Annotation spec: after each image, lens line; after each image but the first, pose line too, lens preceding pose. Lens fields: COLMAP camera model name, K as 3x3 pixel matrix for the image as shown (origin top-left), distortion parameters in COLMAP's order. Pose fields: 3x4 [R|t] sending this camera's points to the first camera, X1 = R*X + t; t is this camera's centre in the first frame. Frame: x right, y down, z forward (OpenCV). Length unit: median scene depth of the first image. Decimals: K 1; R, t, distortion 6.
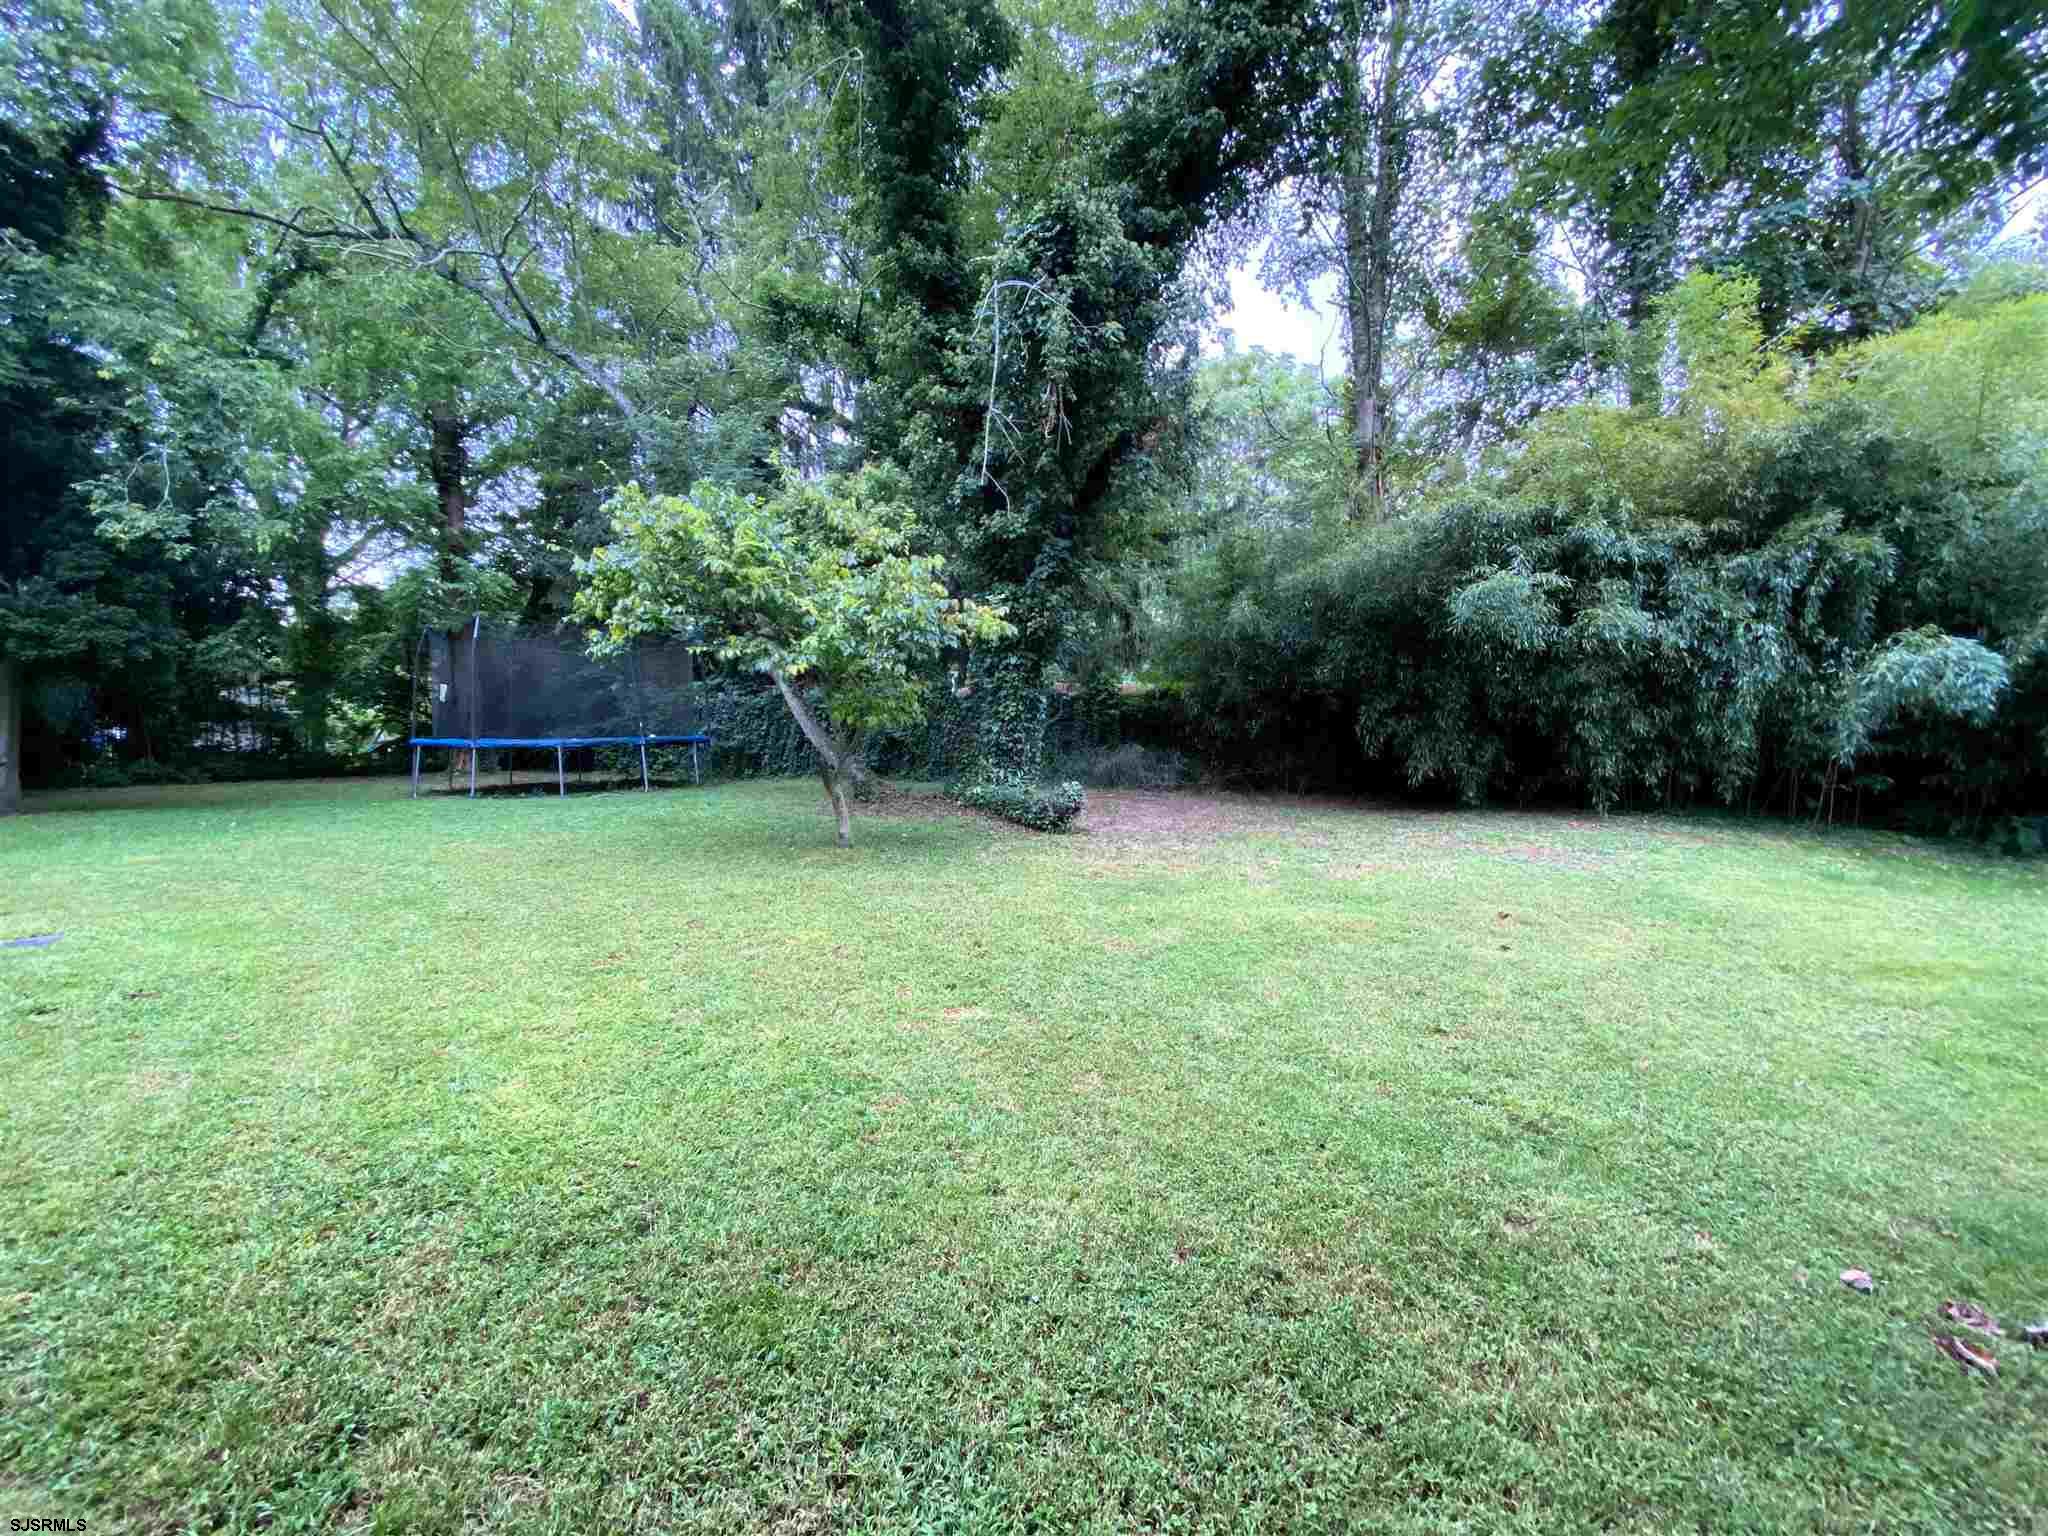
lens RADIAL K [[831.2, 0, 1017.1], [0, 831.2, 767.6], [0, 0, 1]] dist [0.020321, -0.022026]
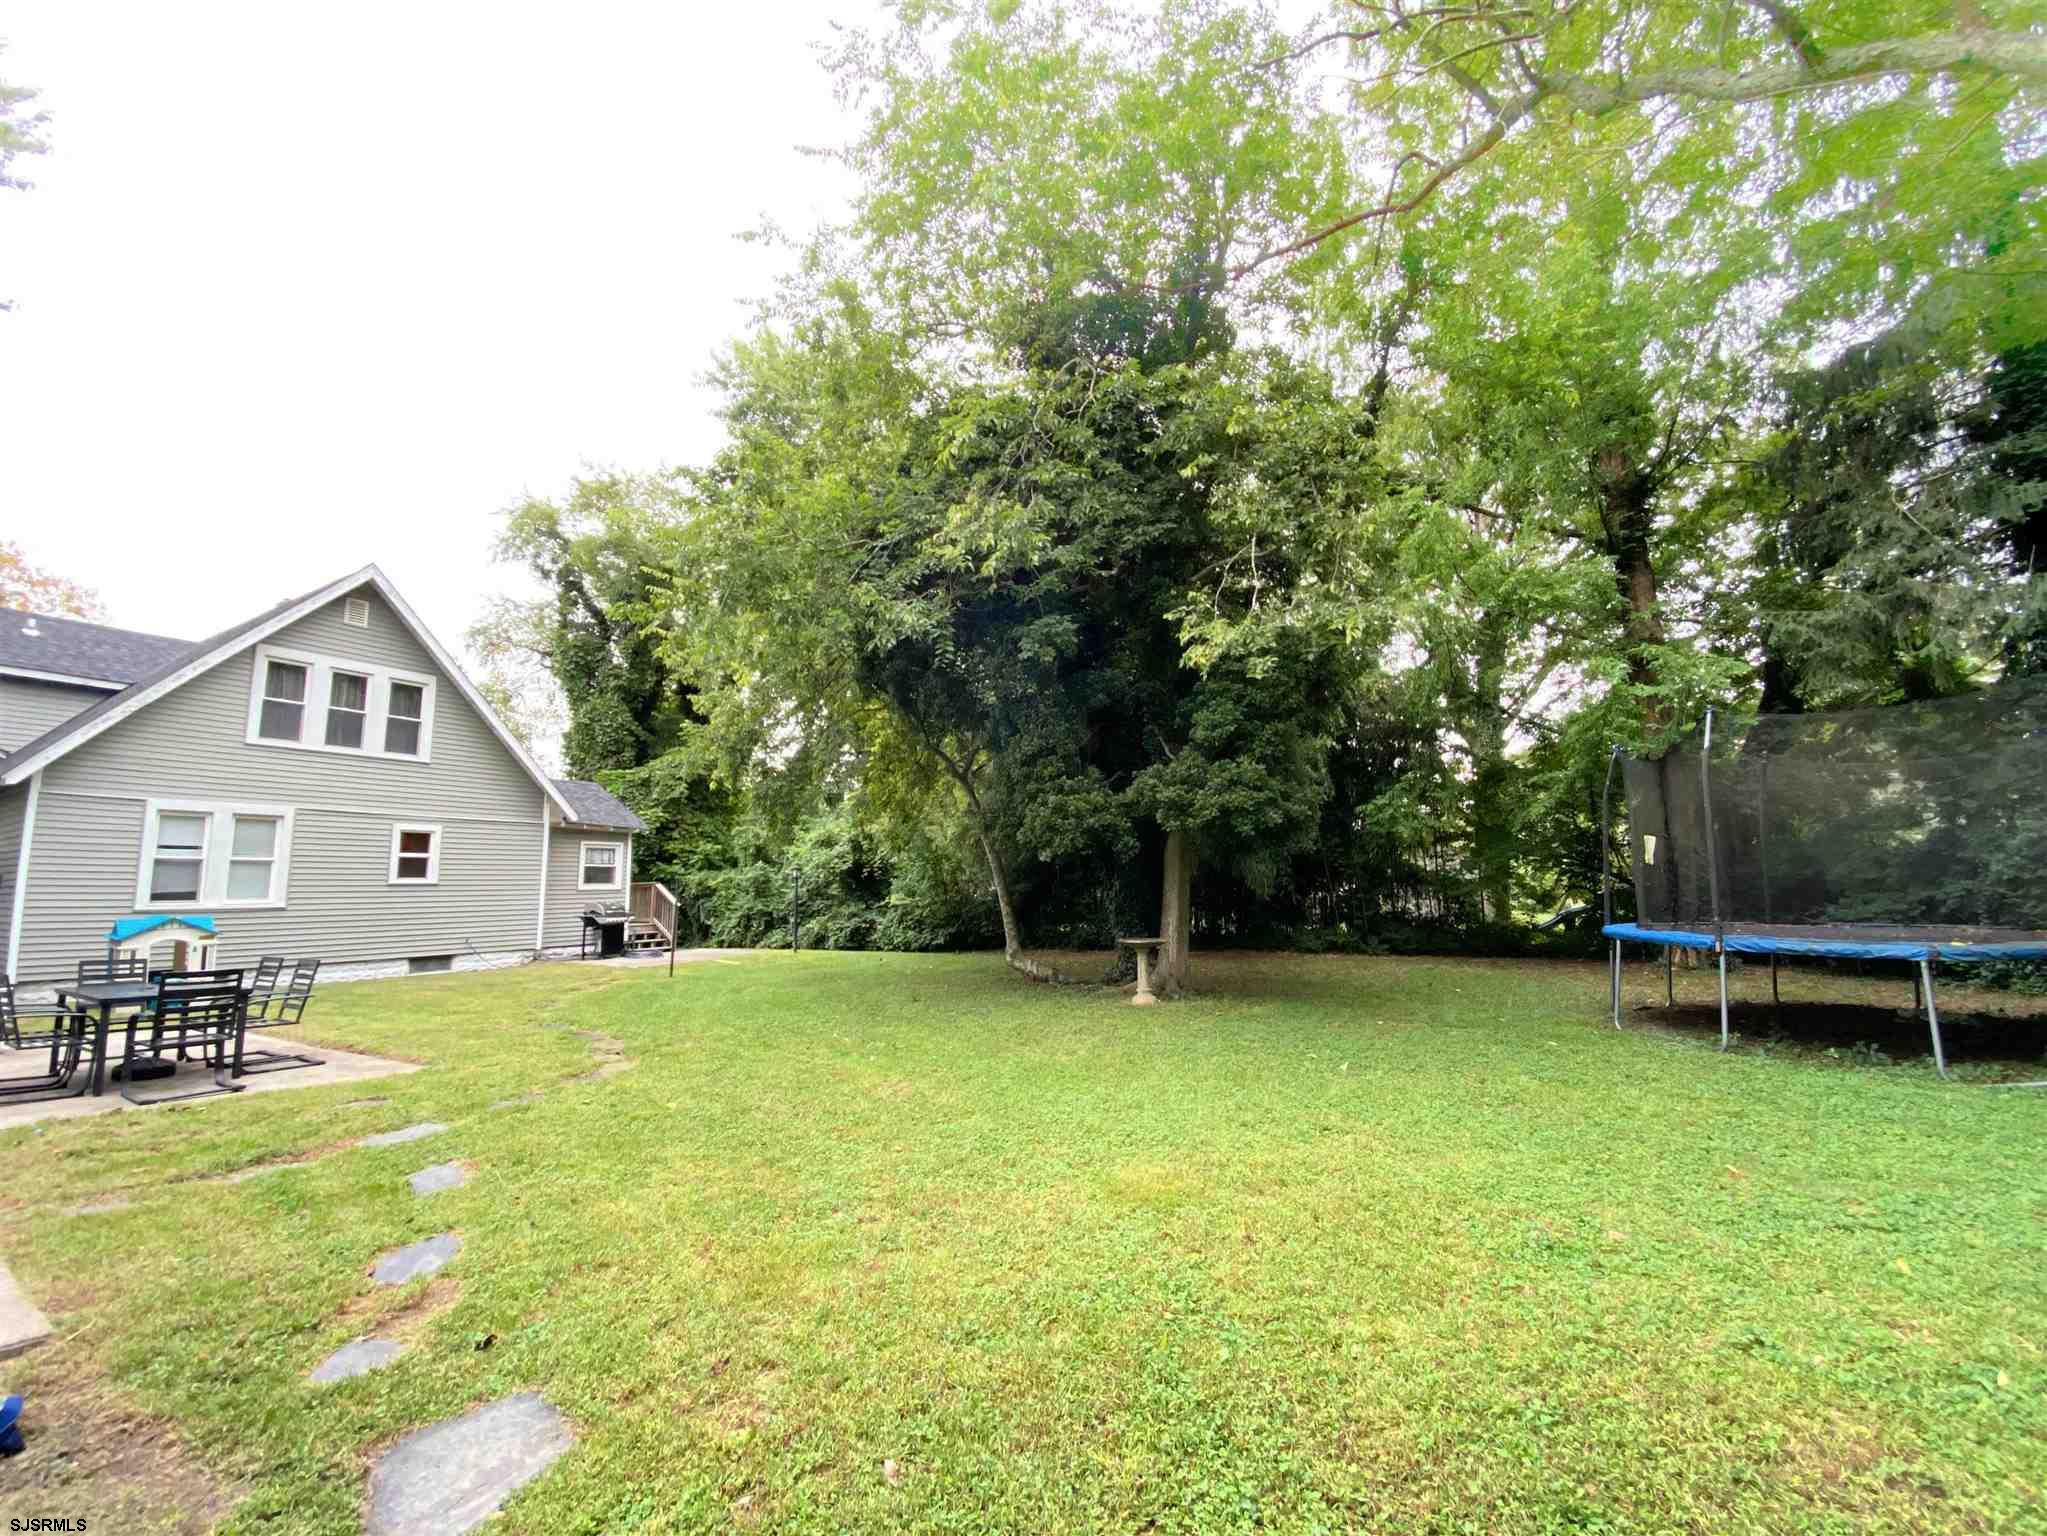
lens RADIAL K [[830.8, 0, 1016.6], [0, 830.8, 767.6], [0, 0, 1]] dist [0.020321, -0.022026]
pose [[0.329959, -0.126822, -0.935438, -0.200162], [-0.046670, 0.987531, -0.150346, -0.027254], [0.942841, 0.093264, 0.319926, 0.275852]]
